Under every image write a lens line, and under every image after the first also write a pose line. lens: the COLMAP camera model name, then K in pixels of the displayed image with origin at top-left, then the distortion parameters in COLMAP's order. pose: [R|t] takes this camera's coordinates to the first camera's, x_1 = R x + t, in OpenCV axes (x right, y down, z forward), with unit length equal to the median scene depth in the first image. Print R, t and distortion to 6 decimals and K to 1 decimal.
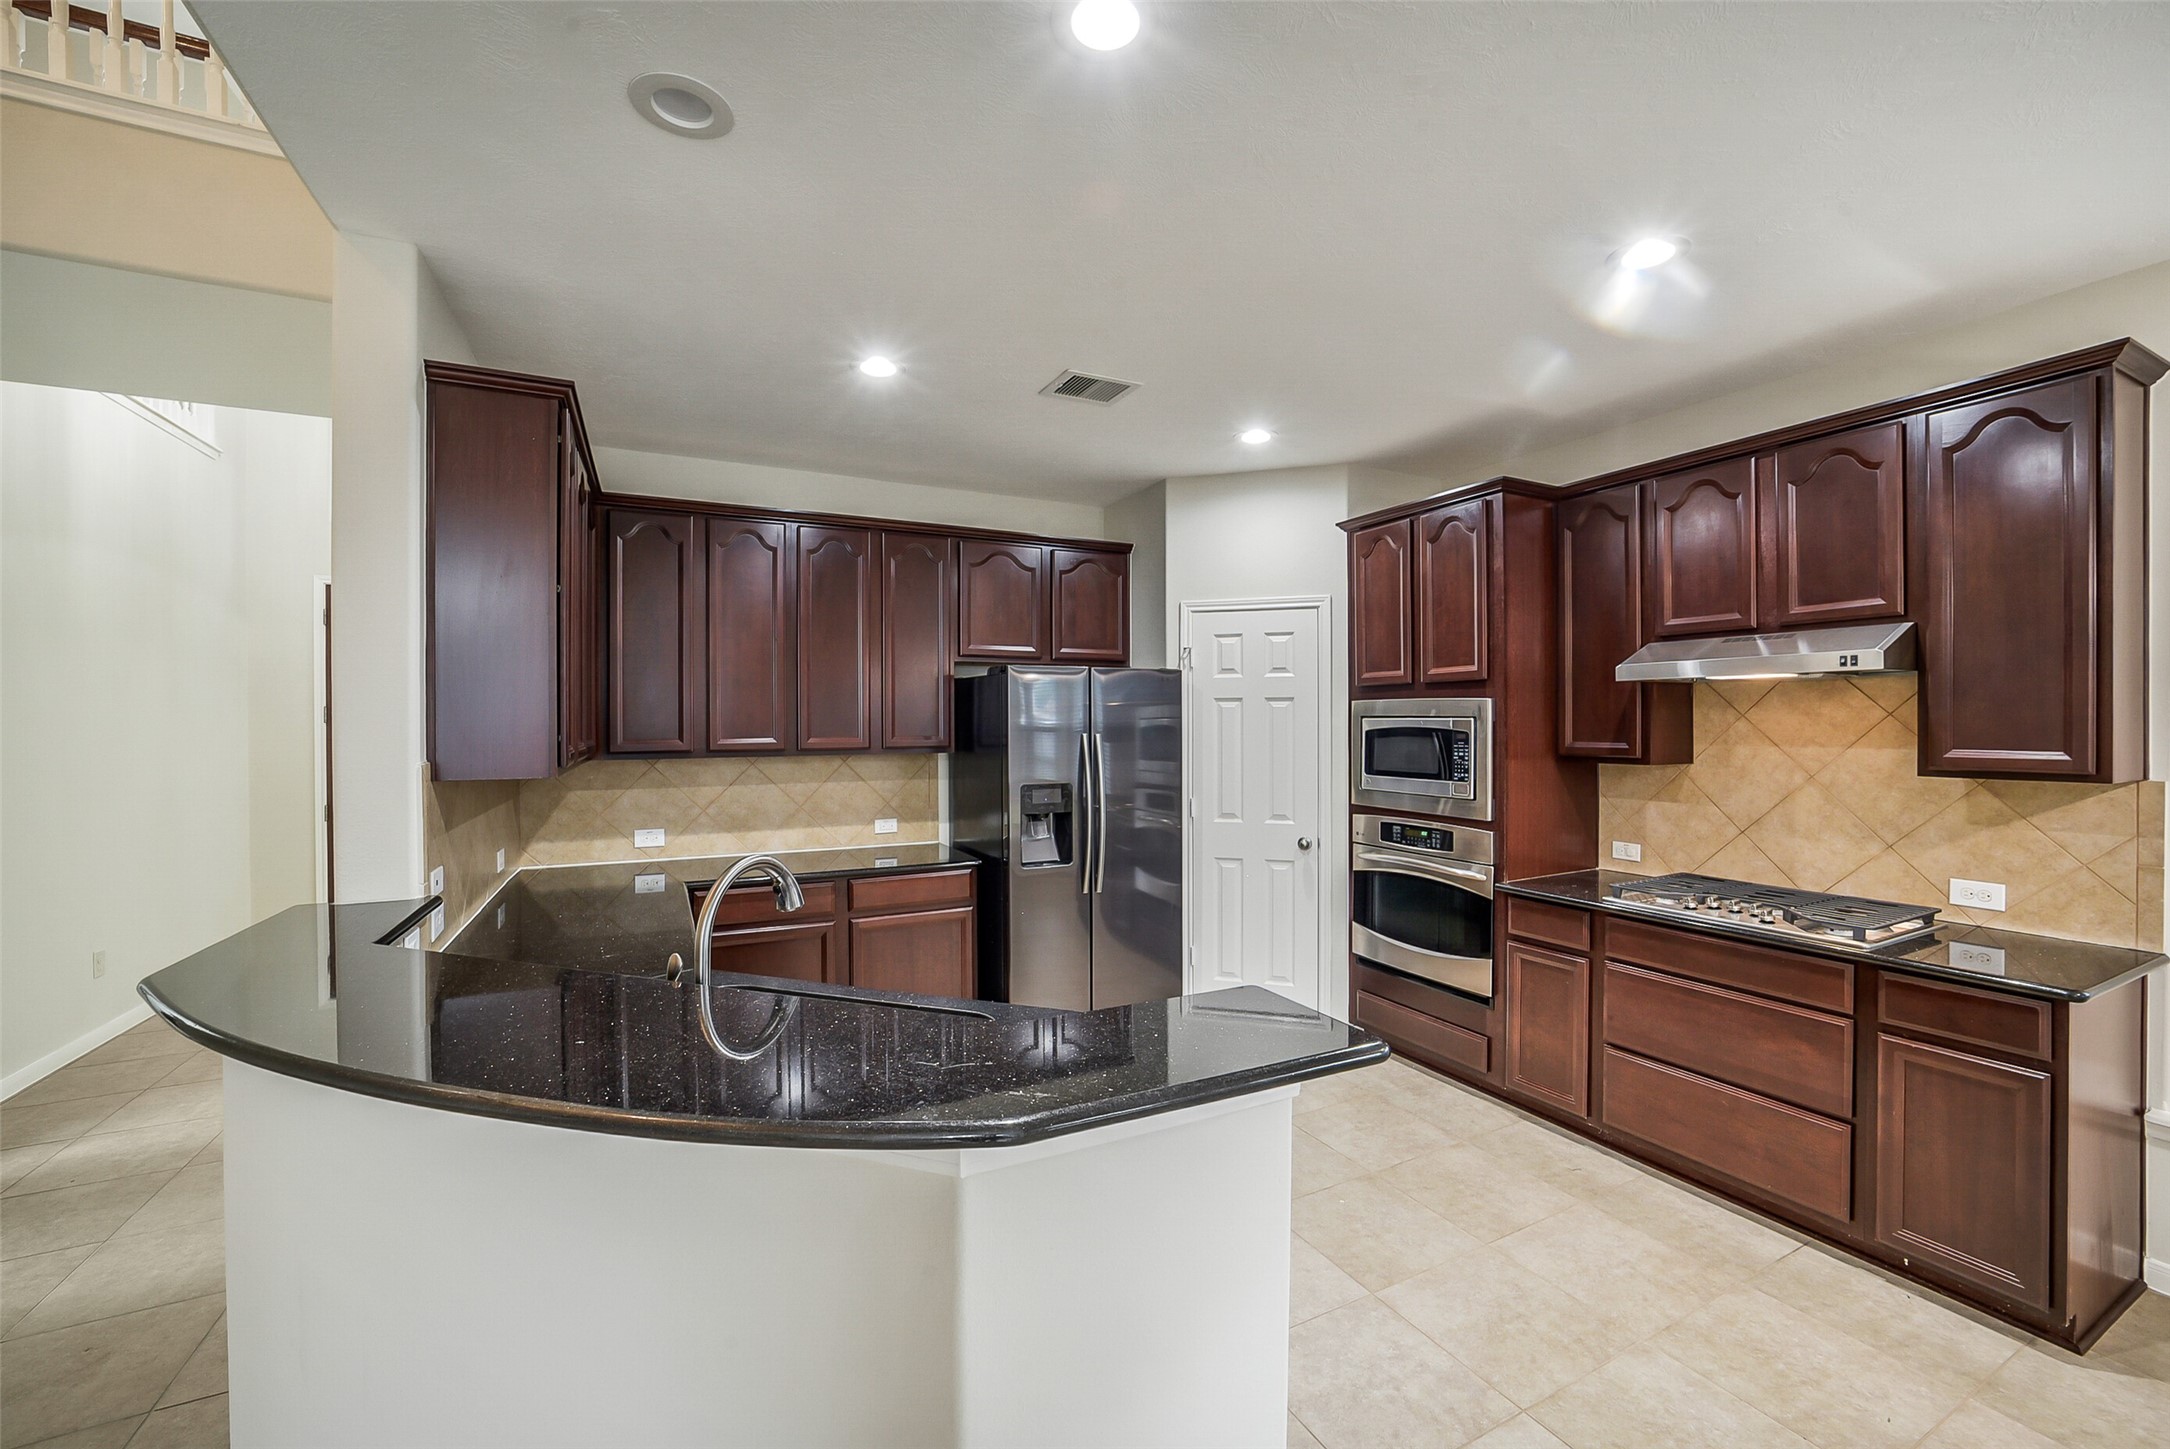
lens RADIAL K [[855.2, 0, 1089.1], [0, 855.2, 730.1], [0, 0, 1]] dist [-0.041267, 0.010226]
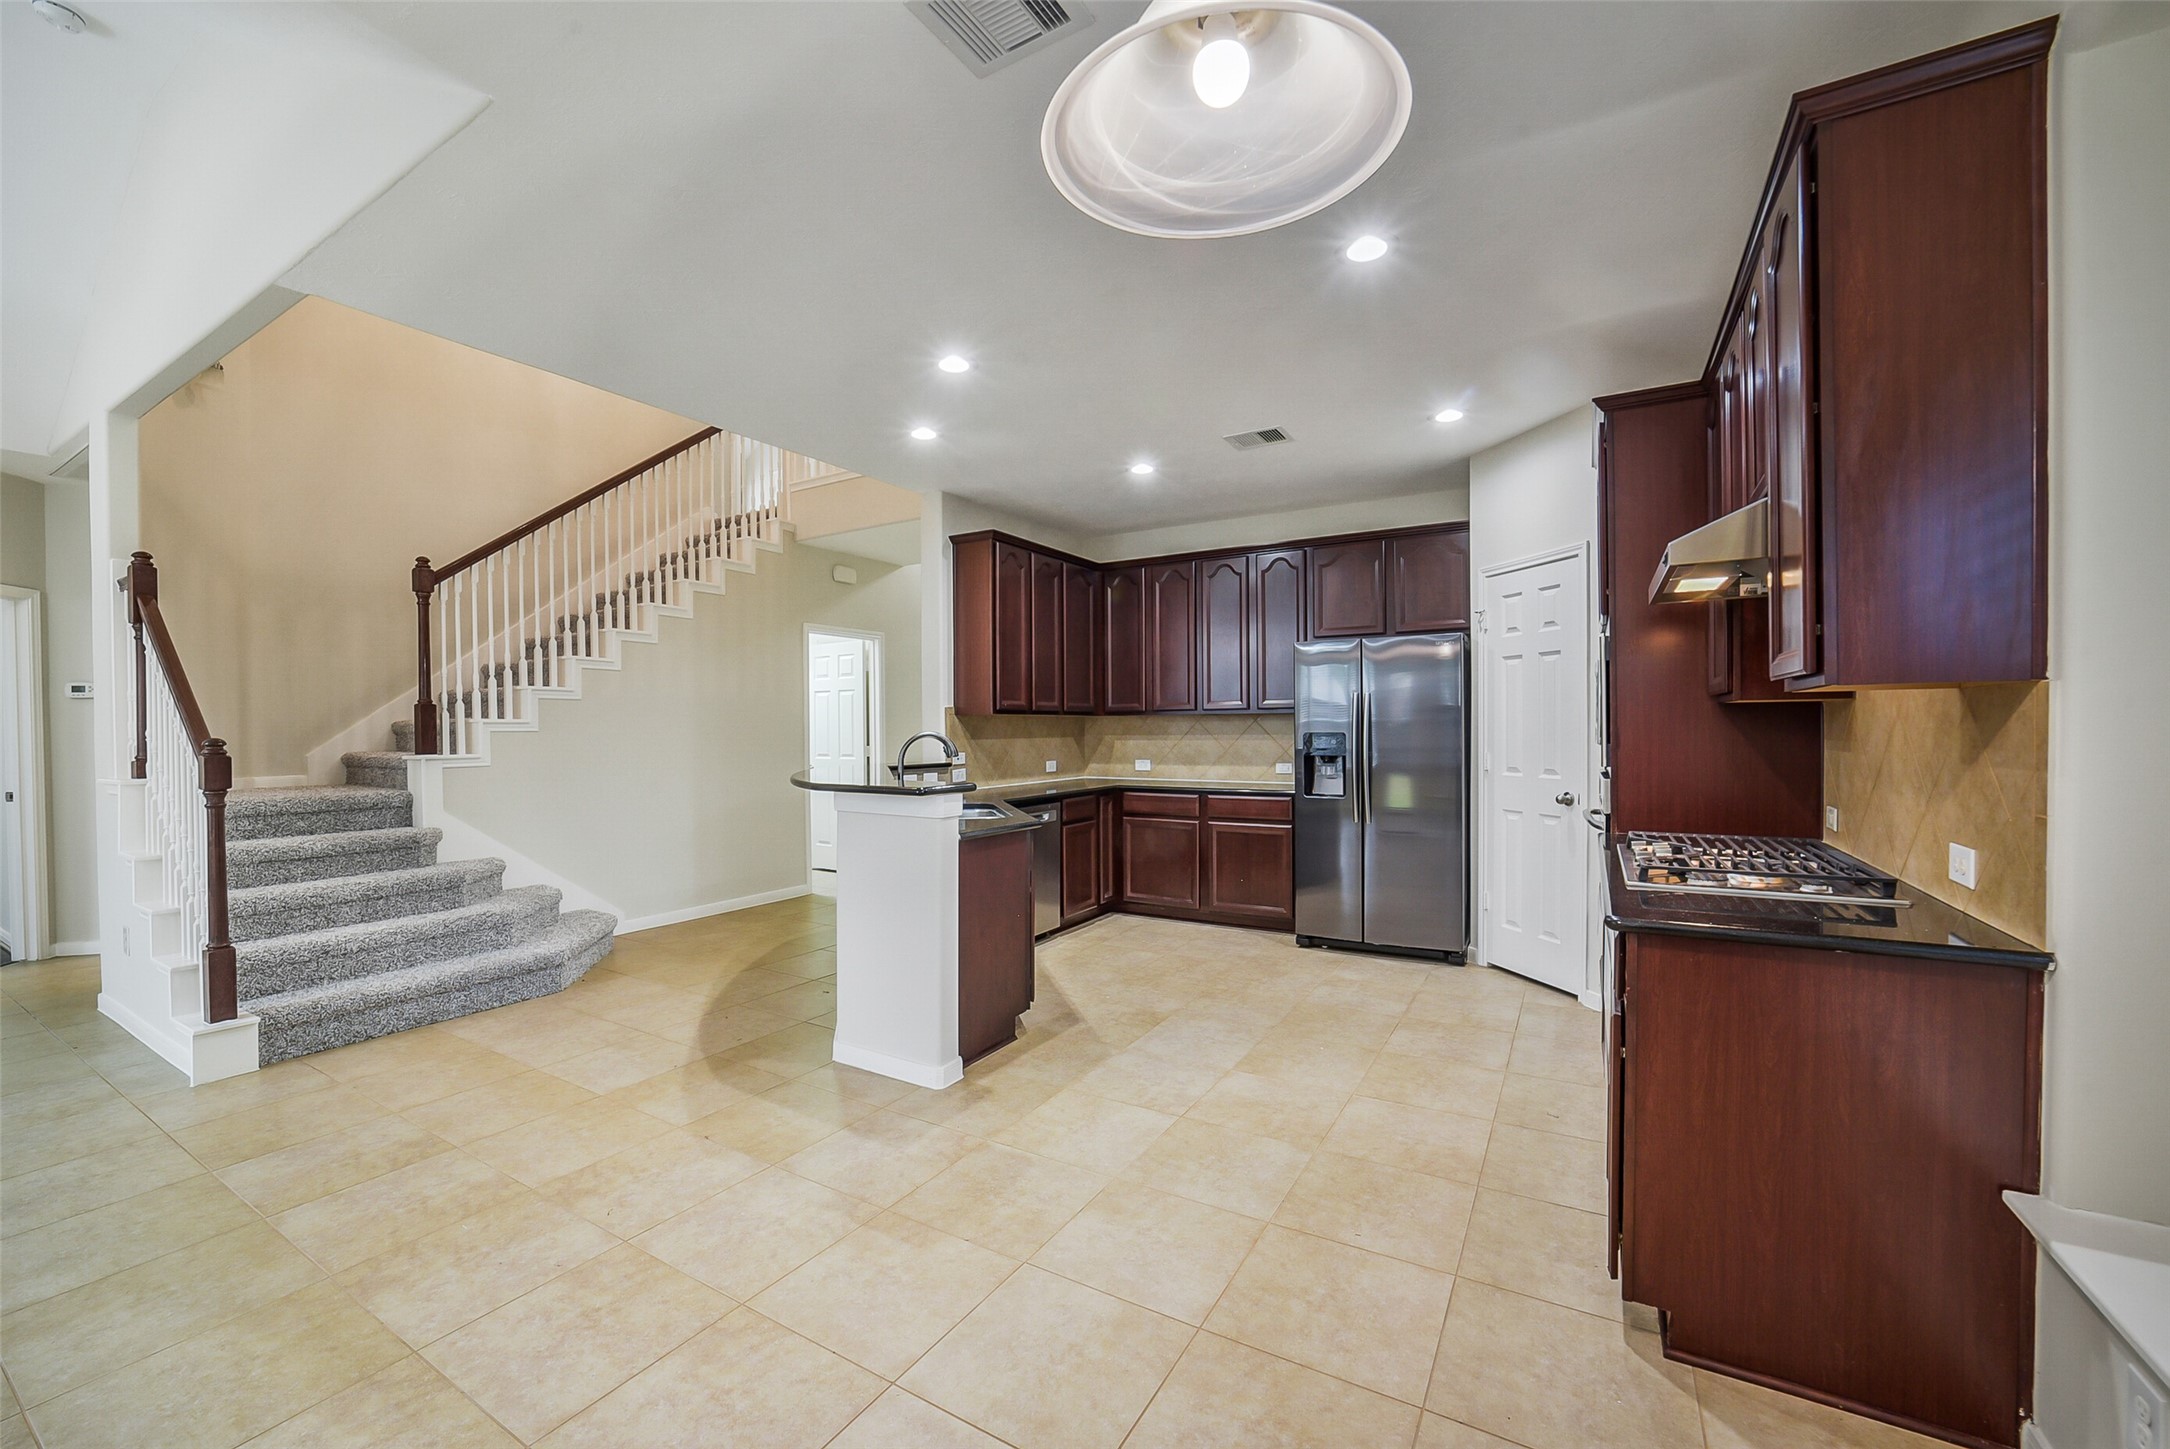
lens RADIAL K [[853.4, 0, 1084.4], [0, 853.4, 738.8], [0, 0, 1]] dist [-0.040292, 0.010906]
pose [[0.534194, 0.010868, -0.845292, 0.947370], [-0.002075, 0.999931, 0.011545, 0.066001], [0.845360, -0.004413, 0.534179, 0.019651]]
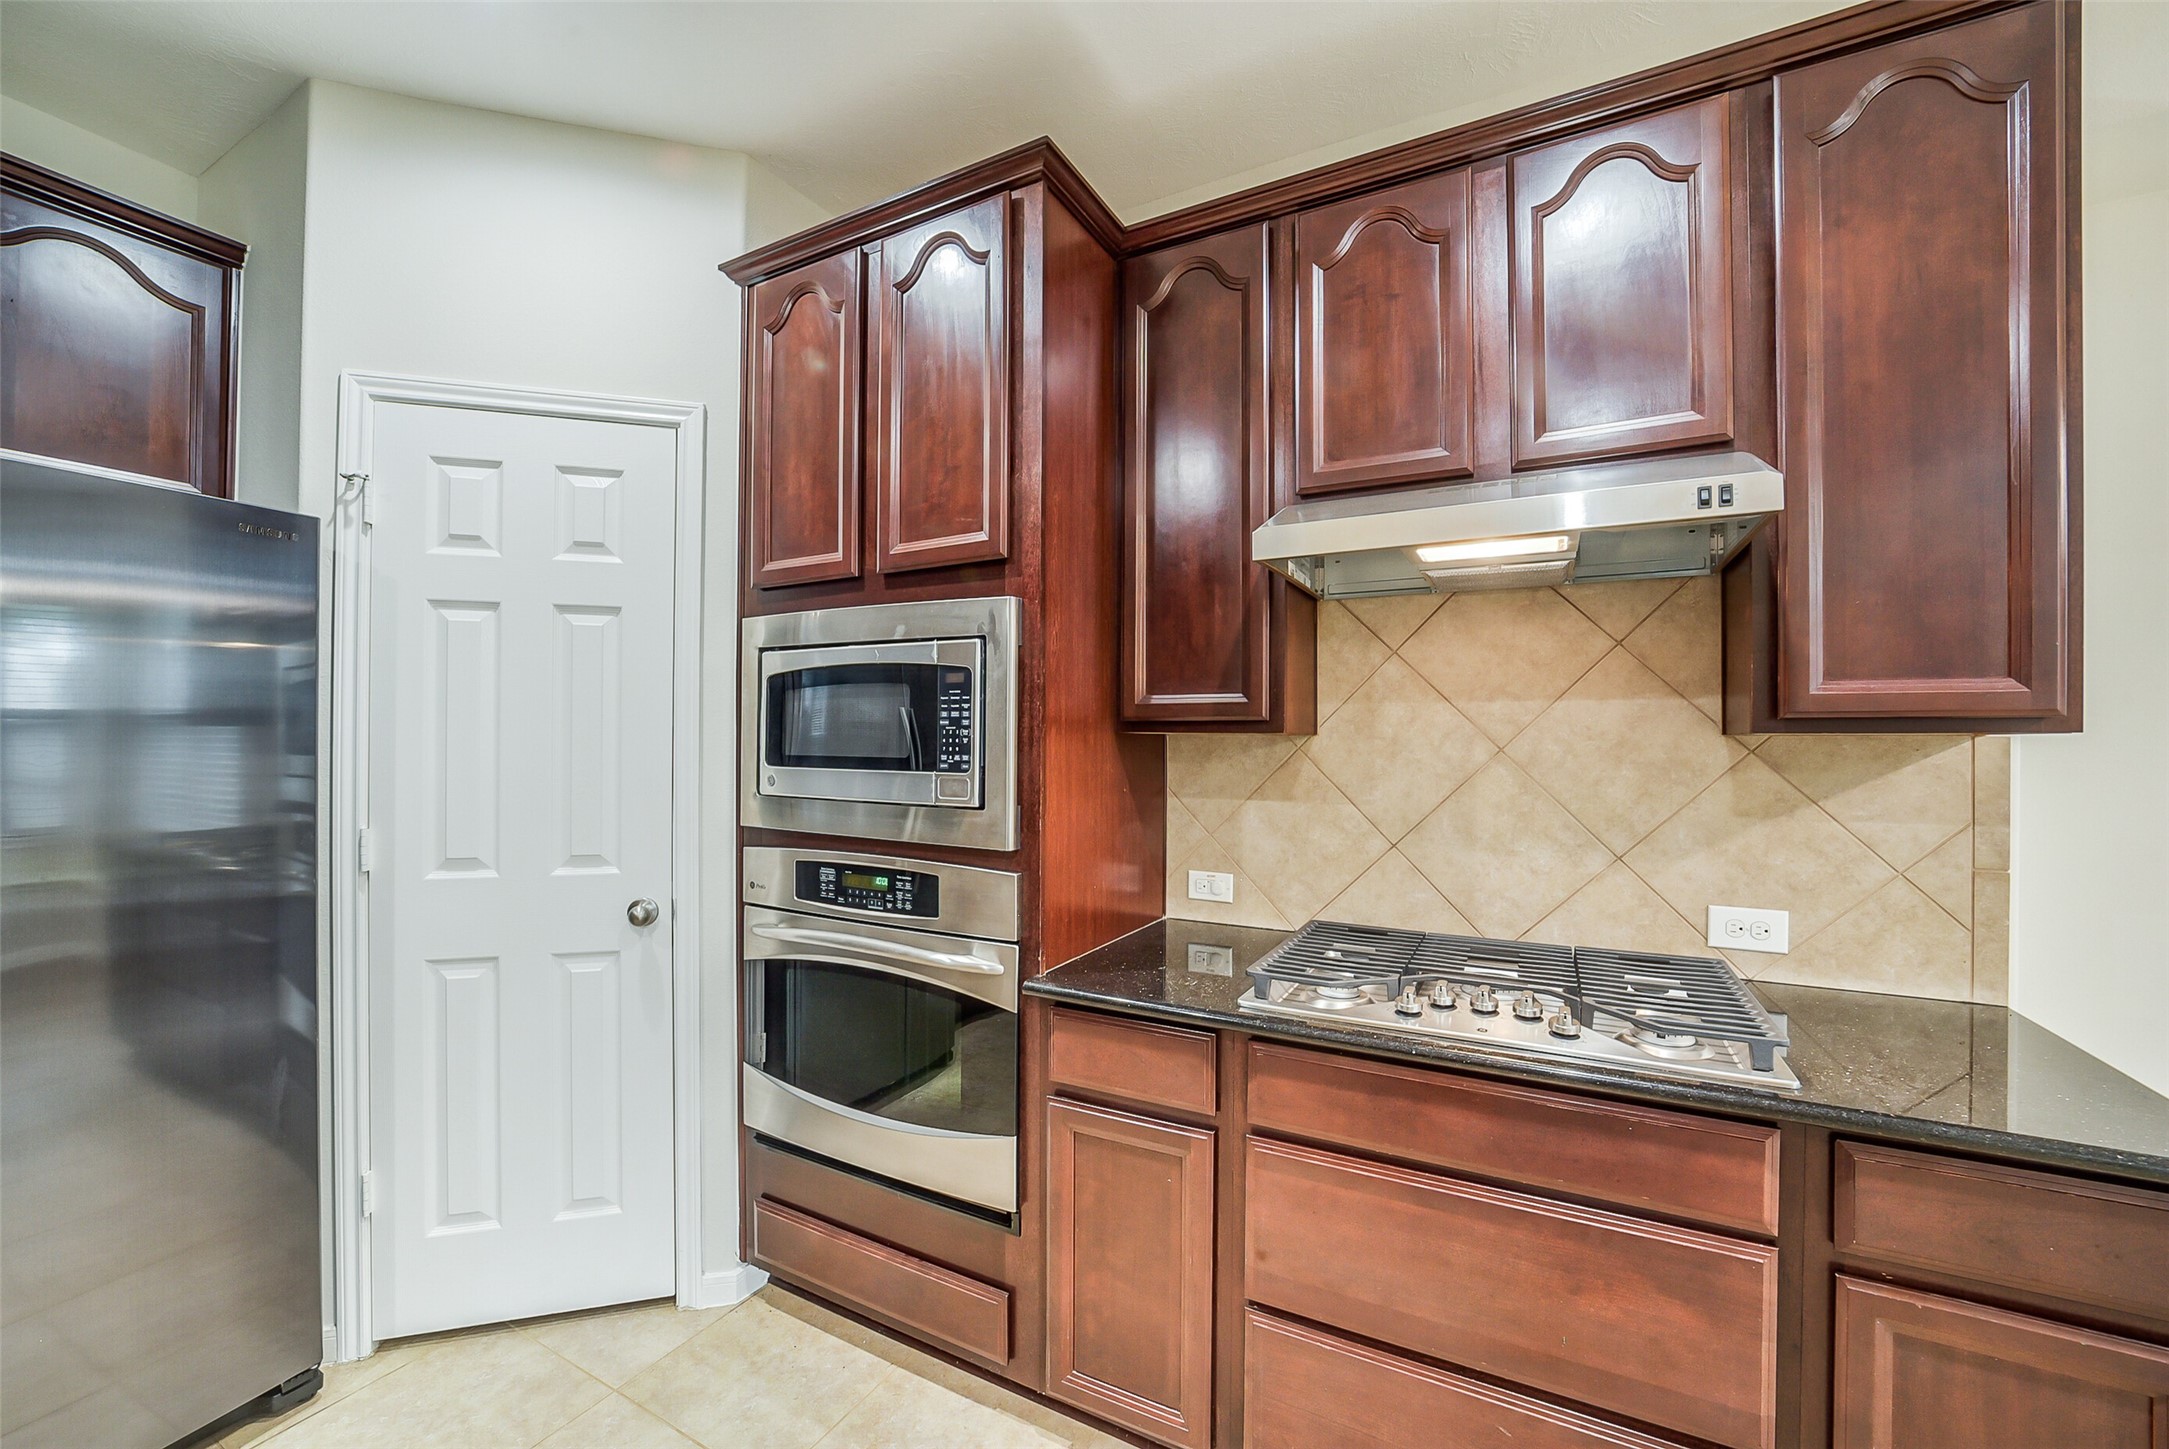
lens RADIAL K [[853.0, 0, 1083.9], [0, 853.0, 738.8], [0, 0, 1]] dist [-0.040292, 0.010906]
pose [[0.823864, 0.009778, 0.566703, 0.230533], [-0.003432, 0.999919, -0.012264, 0.049148], [-0.566776, 0.008160, 0.823831, 0.574670]]
